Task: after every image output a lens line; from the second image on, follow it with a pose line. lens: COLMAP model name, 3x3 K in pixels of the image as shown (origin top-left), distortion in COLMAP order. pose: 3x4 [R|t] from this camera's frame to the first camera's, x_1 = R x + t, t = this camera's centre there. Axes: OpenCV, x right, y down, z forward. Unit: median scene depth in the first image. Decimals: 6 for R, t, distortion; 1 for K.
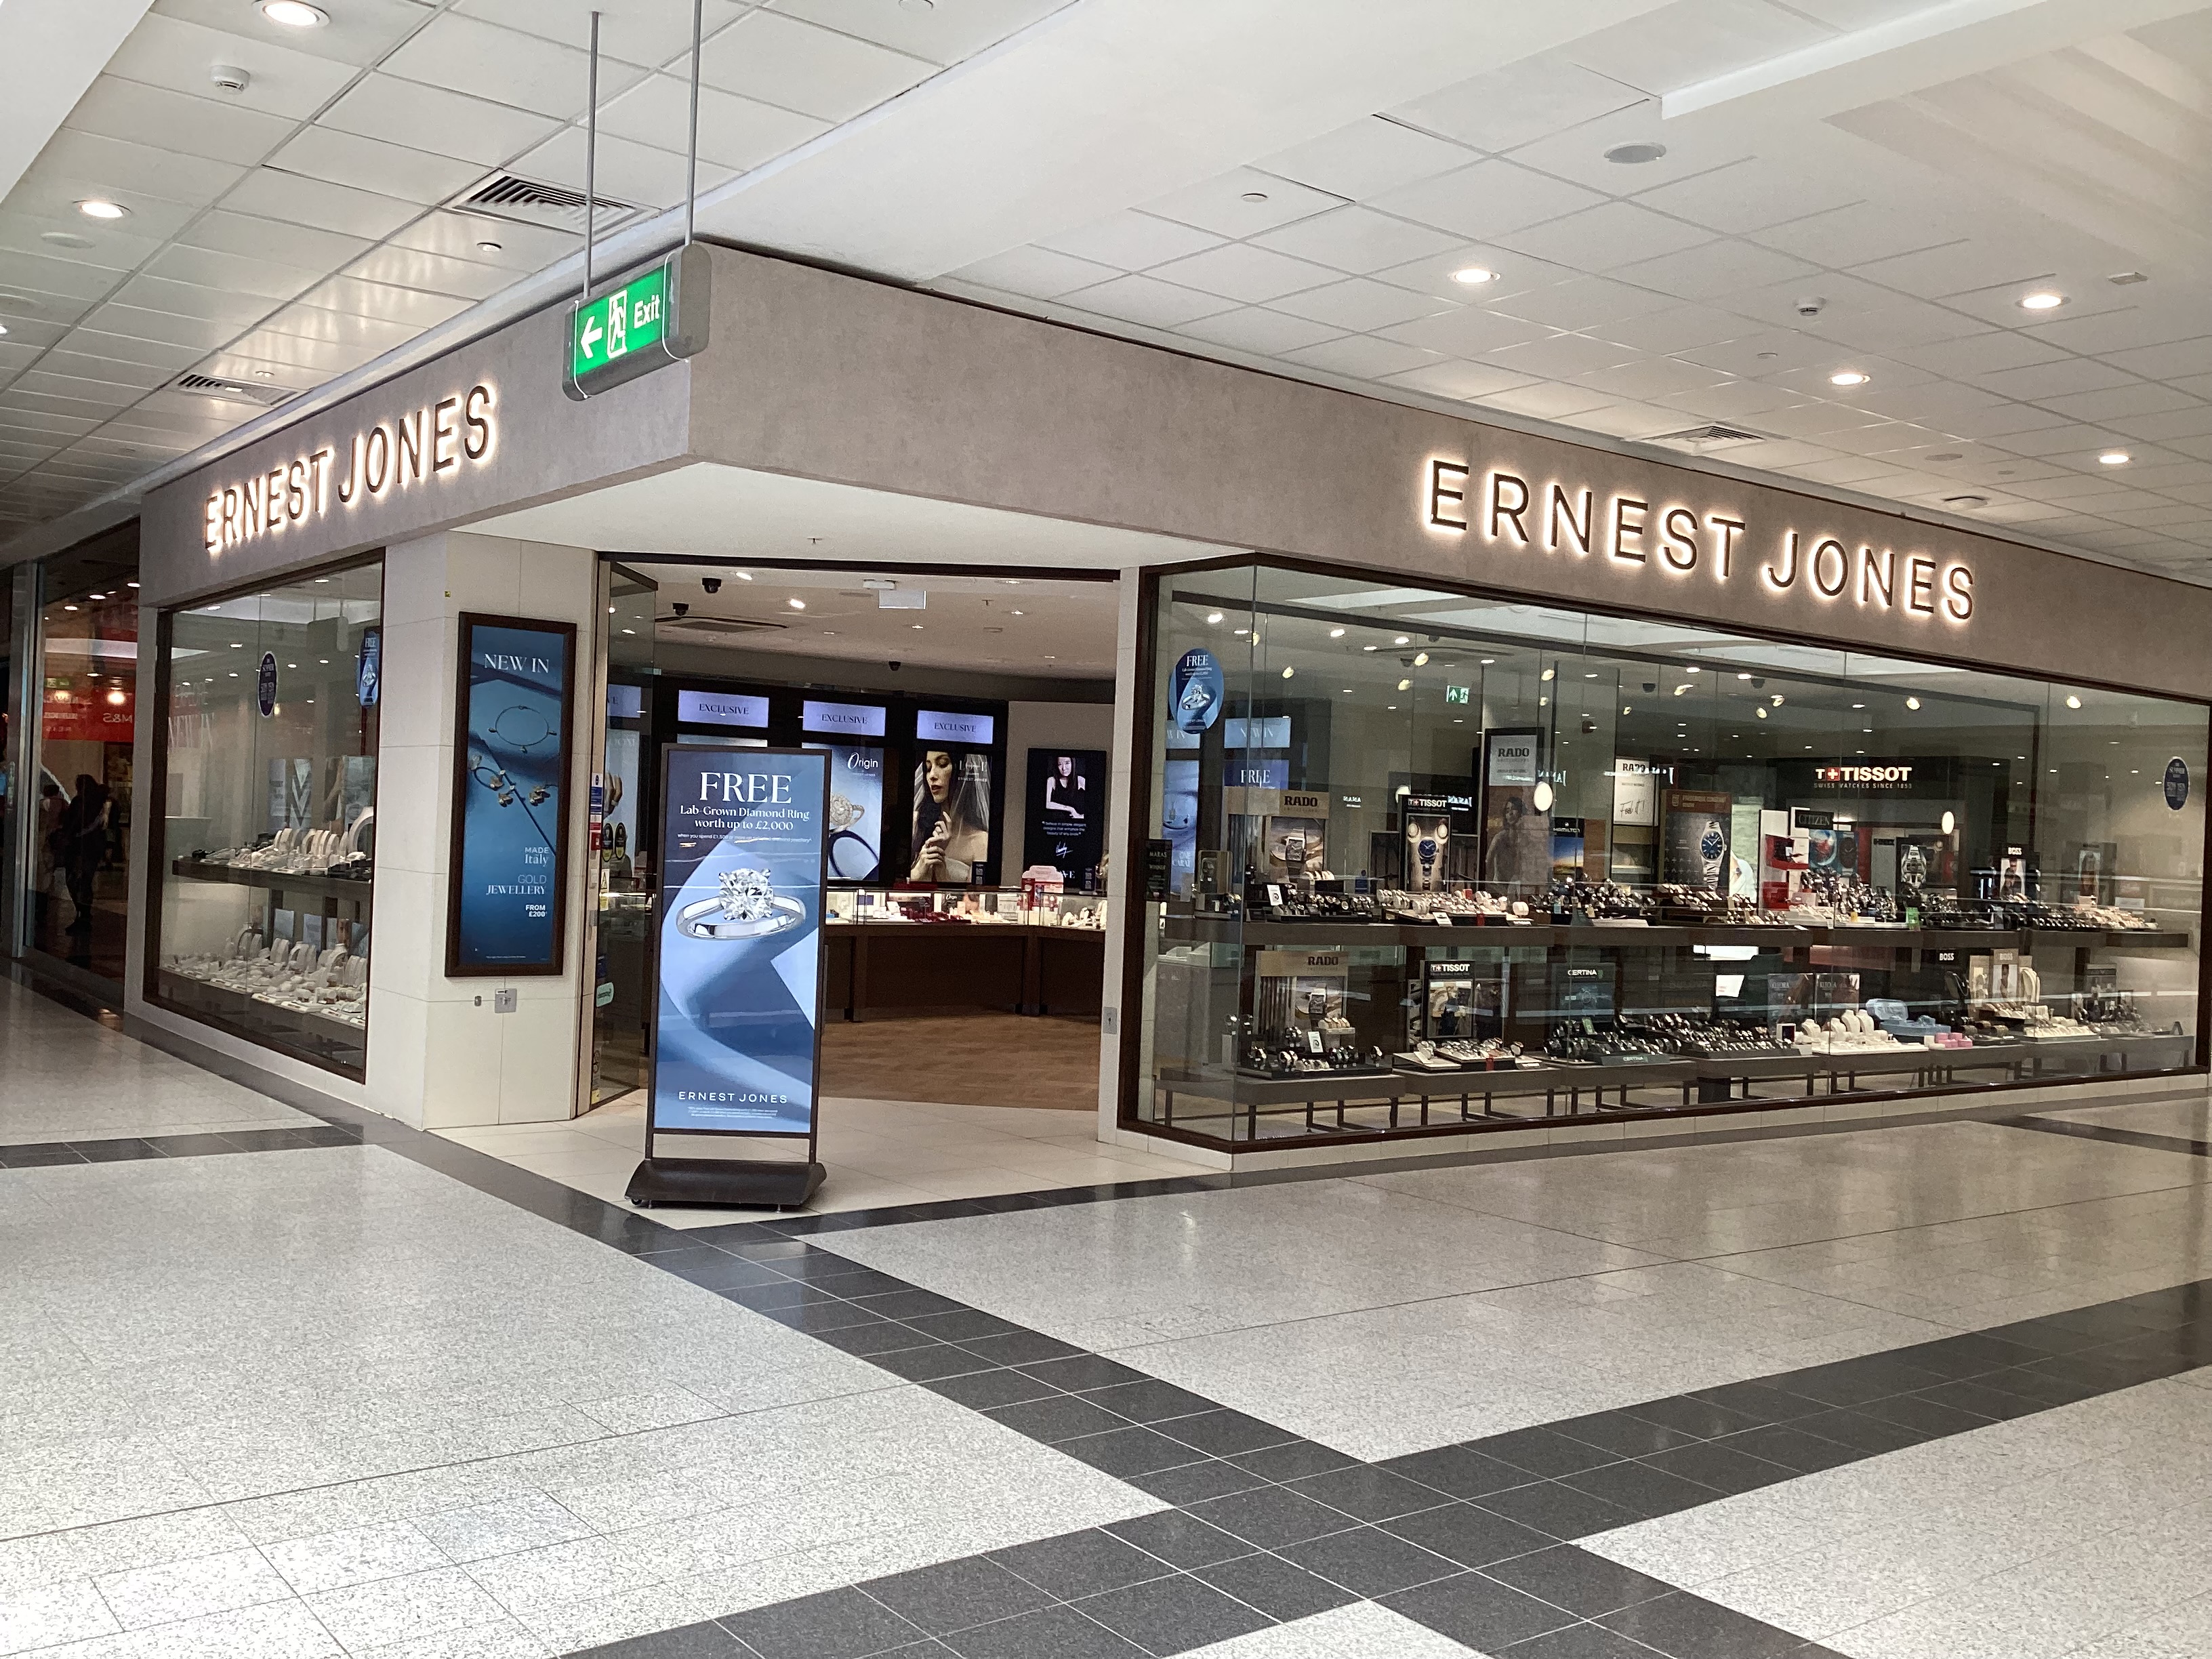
lens RADIAL K [[1965.4, 0, 1096.5], [0, 1965.4, 824.2], [0, 0, 1]] dist [0.070819, -0.082113]
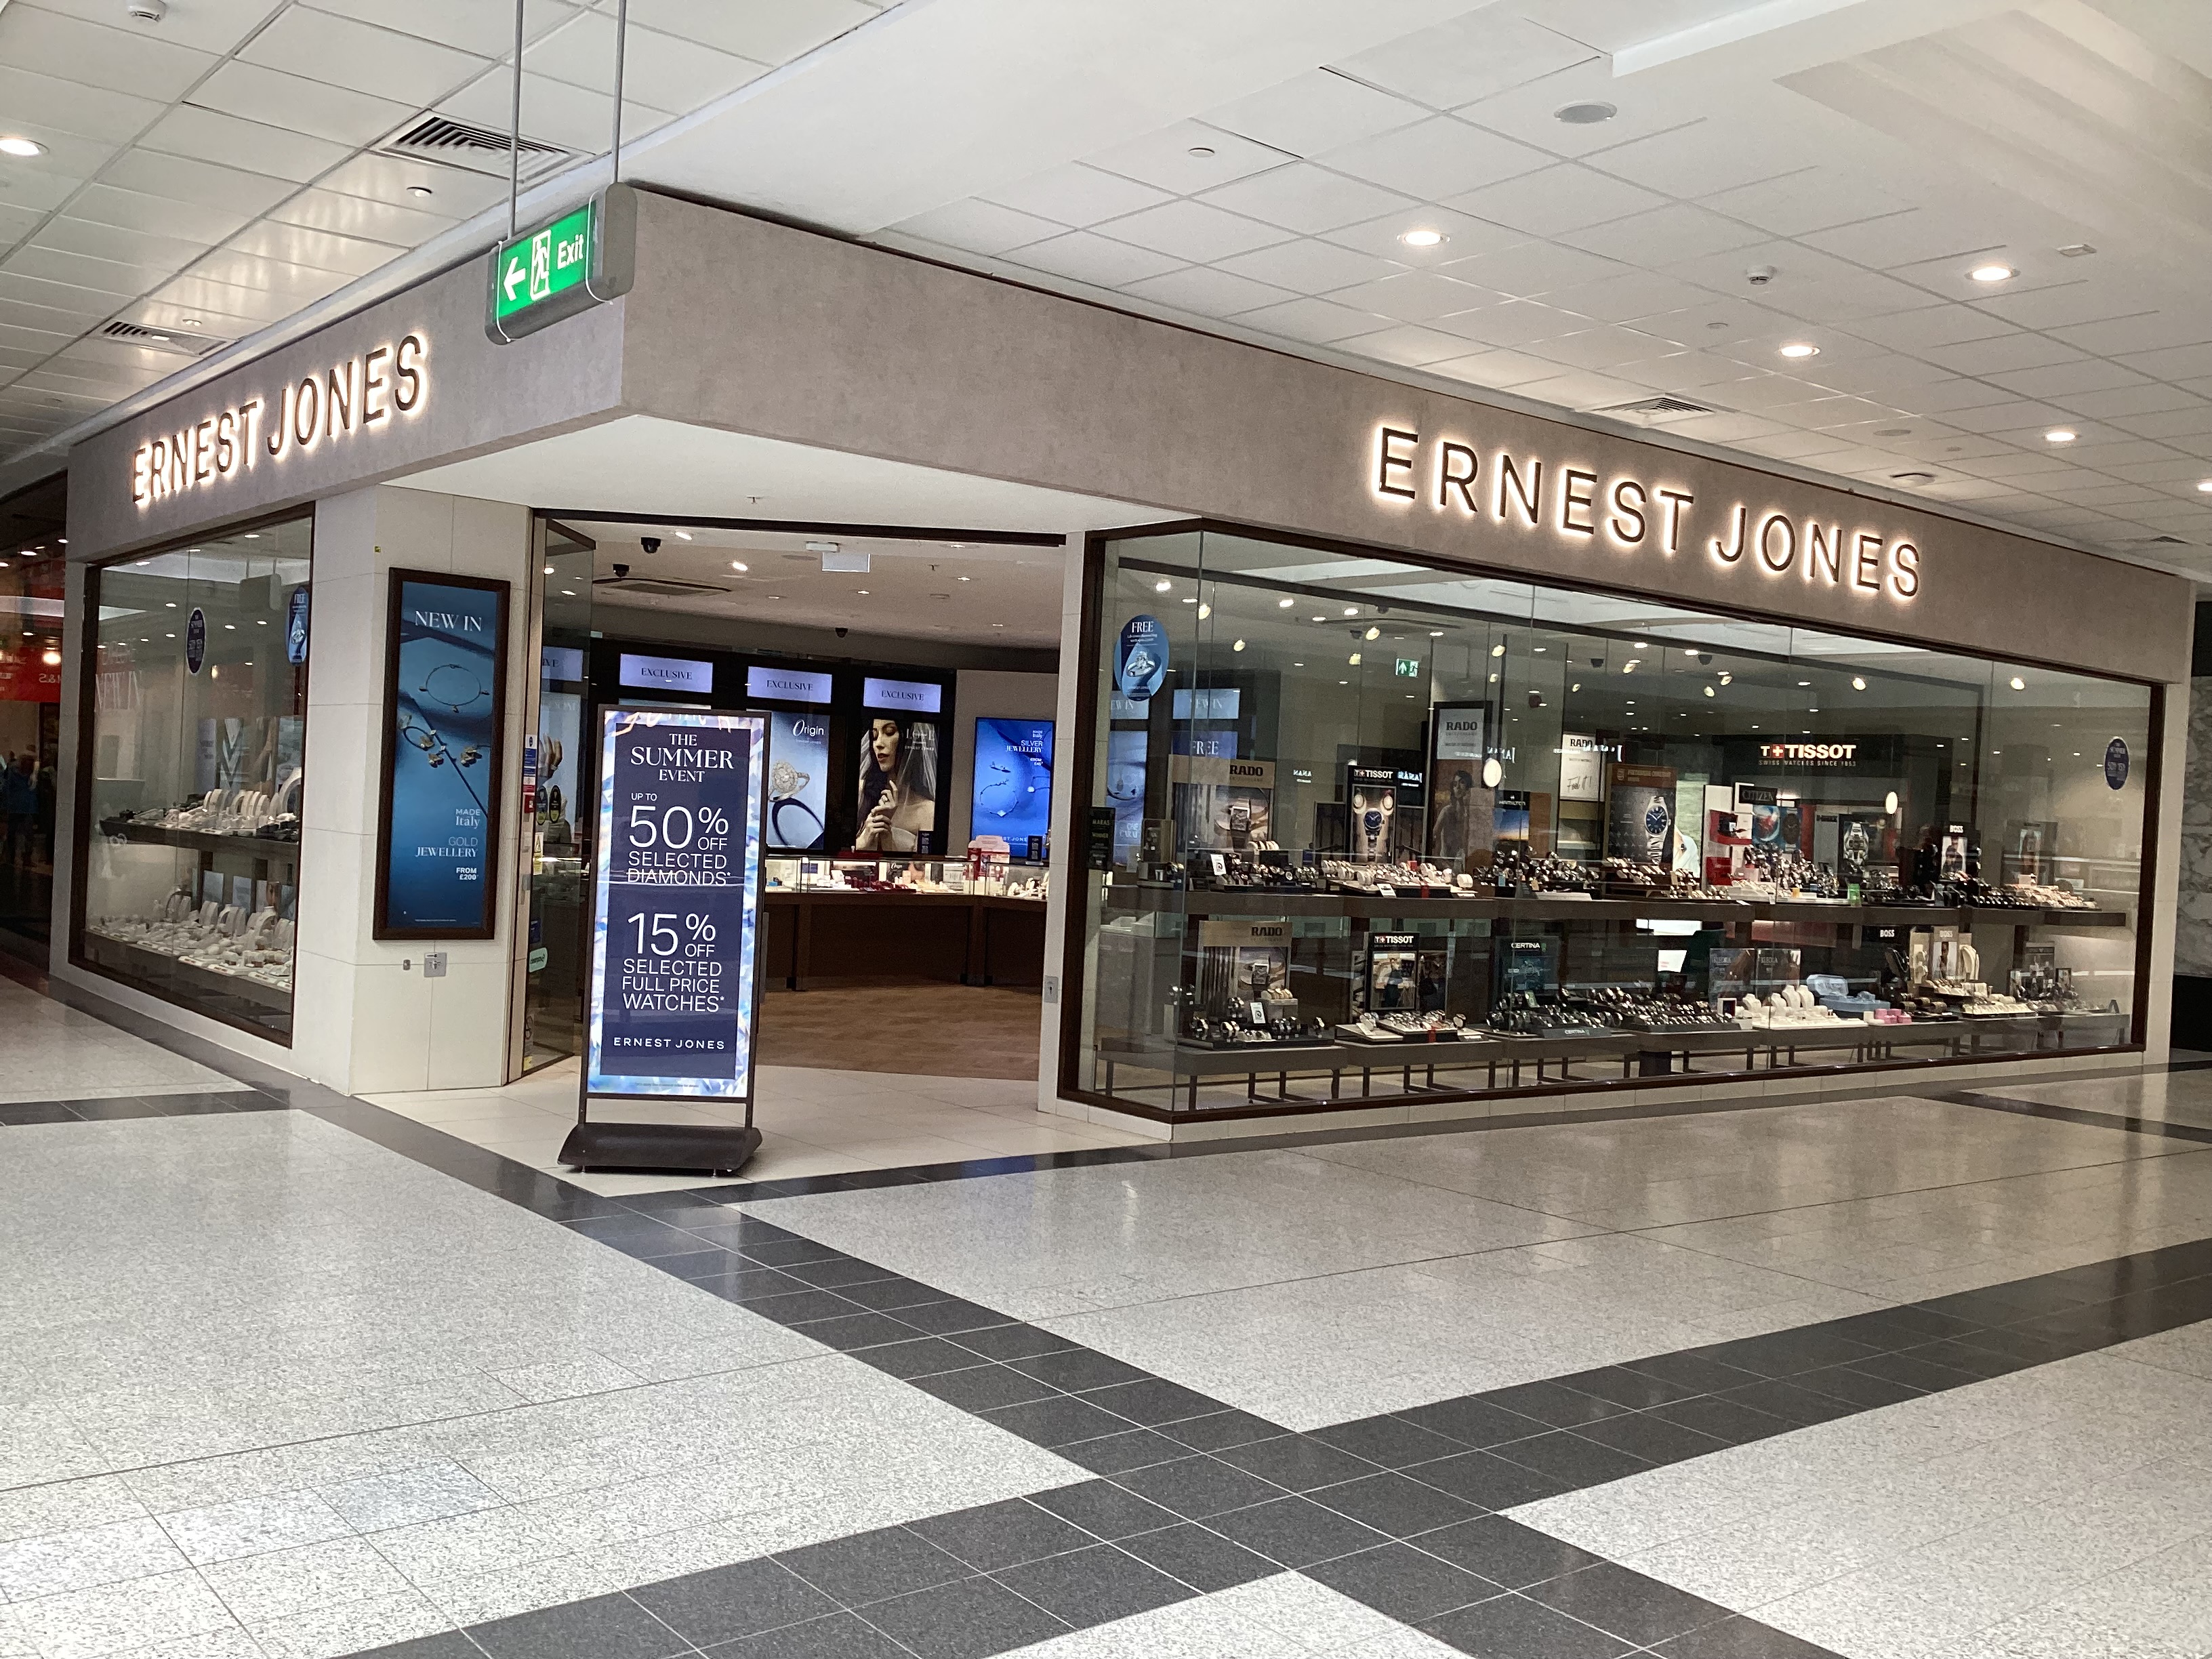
lens RADIAL K [[1965.4, 0, 1093.9], [0, 1965.4, 823.4], [0, 0, 1]] dist [0.070819, -0.082113]
pose [[0.999702, 0.009510, 0.022489, 0.004709], [-0.009790, 0.999876, 0.012344, 0.003181], [-0.022369, -0.012561, 0.999671, 0.008358]]
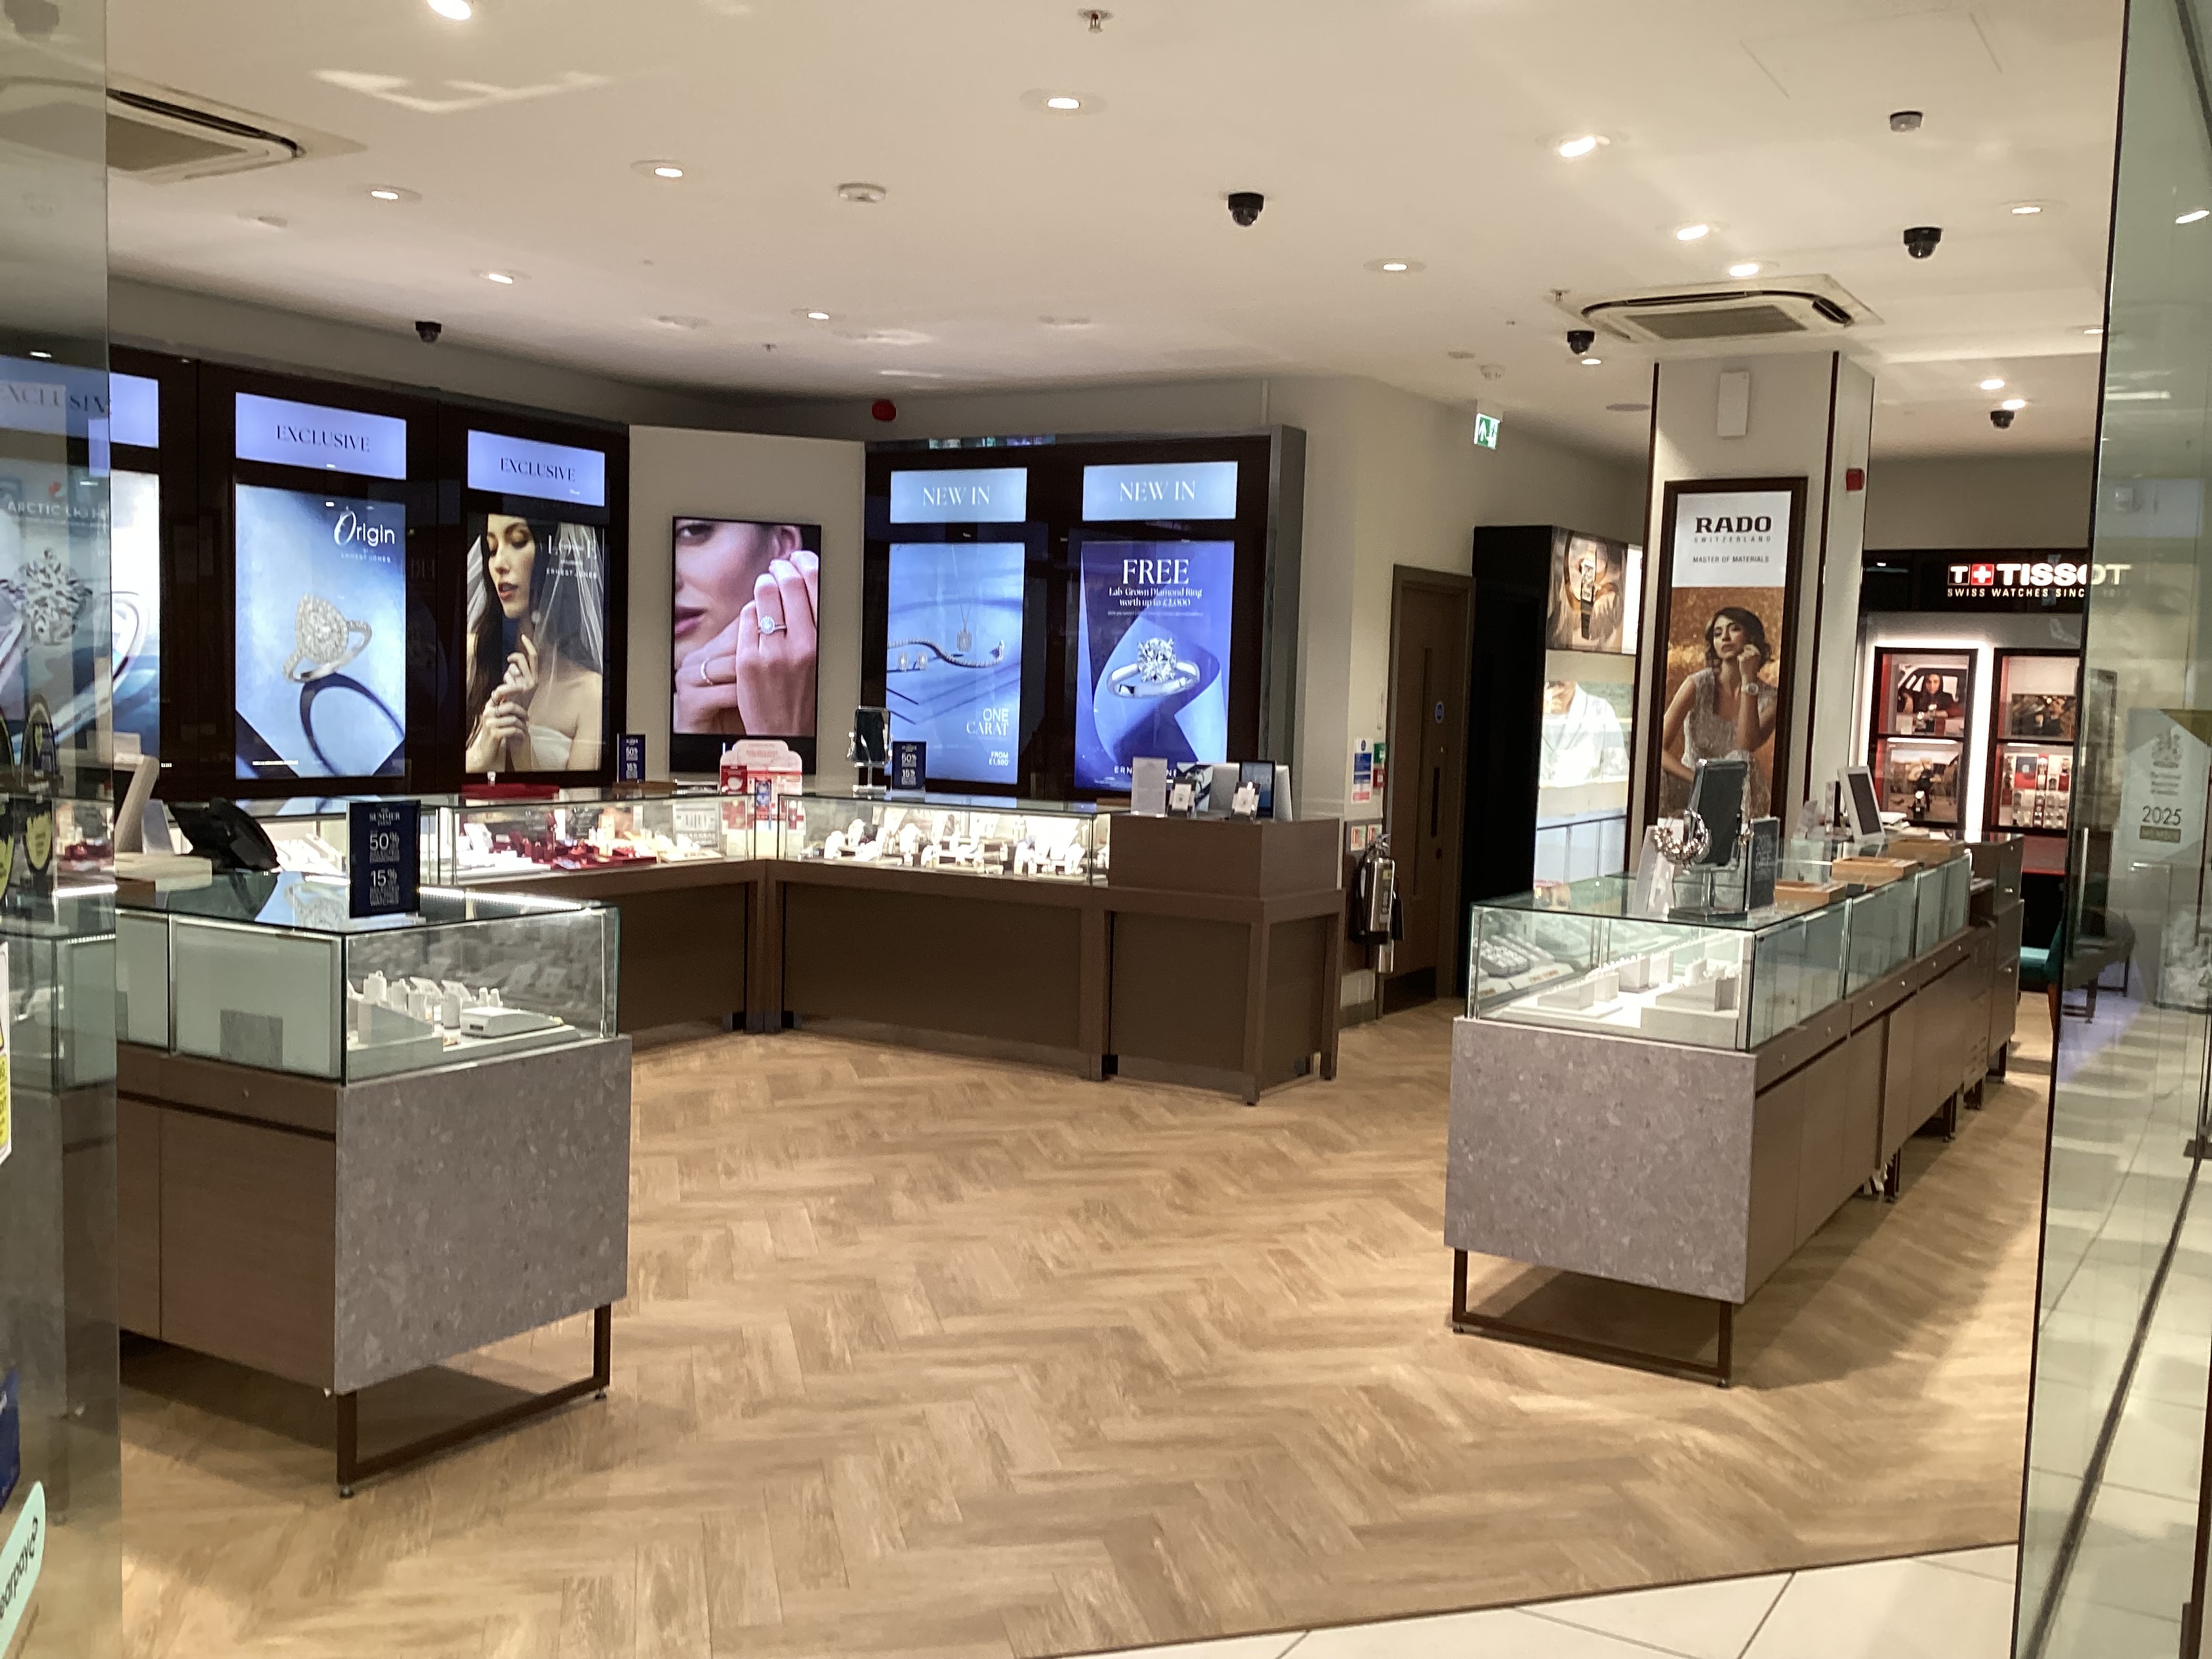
lens RADIAL K [[1965.4, 0, 1116.4], [0, 1965.4, 847.2], [0, 0, 1]] dist [0.070819, -0.082113]
pose [[0.929582, -0.040019, 0.366438, -0.195262], [0.002935, 0.994862, 0.101202, -0.004694], [-0.368605, -0.093000, 0.924922, 0.712697]]
